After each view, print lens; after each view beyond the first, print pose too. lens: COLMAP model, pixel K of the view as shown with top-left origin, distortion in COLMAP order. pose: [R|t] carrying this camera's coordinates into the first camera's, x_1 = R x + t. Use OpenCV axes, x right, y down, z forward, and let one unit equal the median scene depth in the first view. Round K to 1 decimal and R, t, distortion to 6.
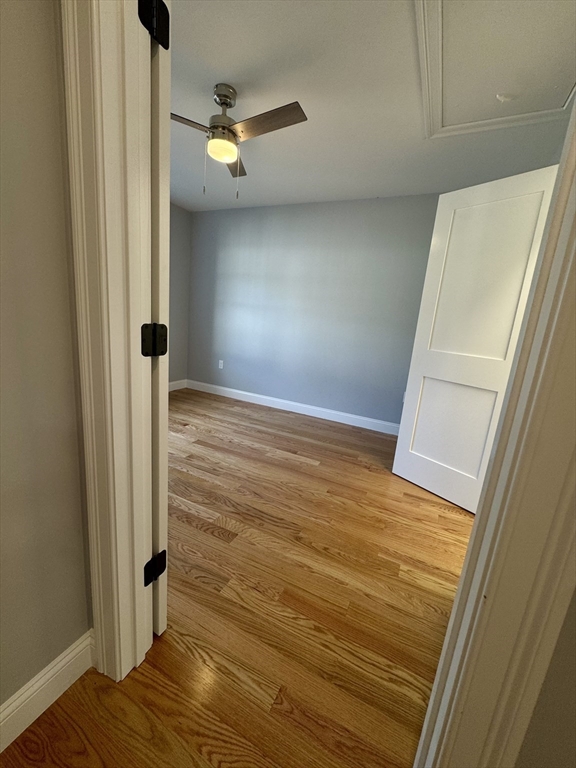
lens RADIAL K [[306.7, 0, 289.2], [0, 306.7, 383.1], [0, 0, 1]] dist [0.001487, 0.000327]
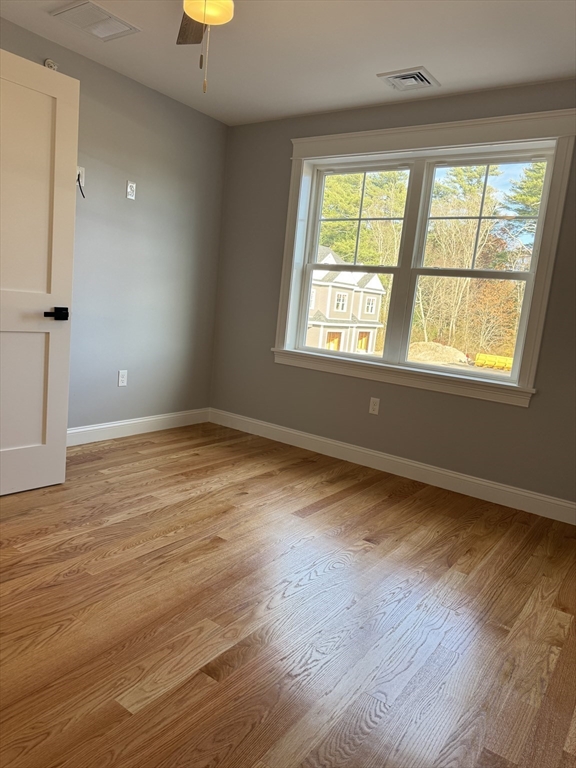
lens RADIAL K [[541.3, 0, 283.2], [0, 541.3, 385.4], [0, 0, 1]] dist [0.078946, -0.103170]
pose [[-0.164588, 0.049660, -0.985112, 0.798433], [-0.309741, 0.945609, 0.099418, -0.210410], [0.936468, 0.321492, -0.140254, 1.456131]]
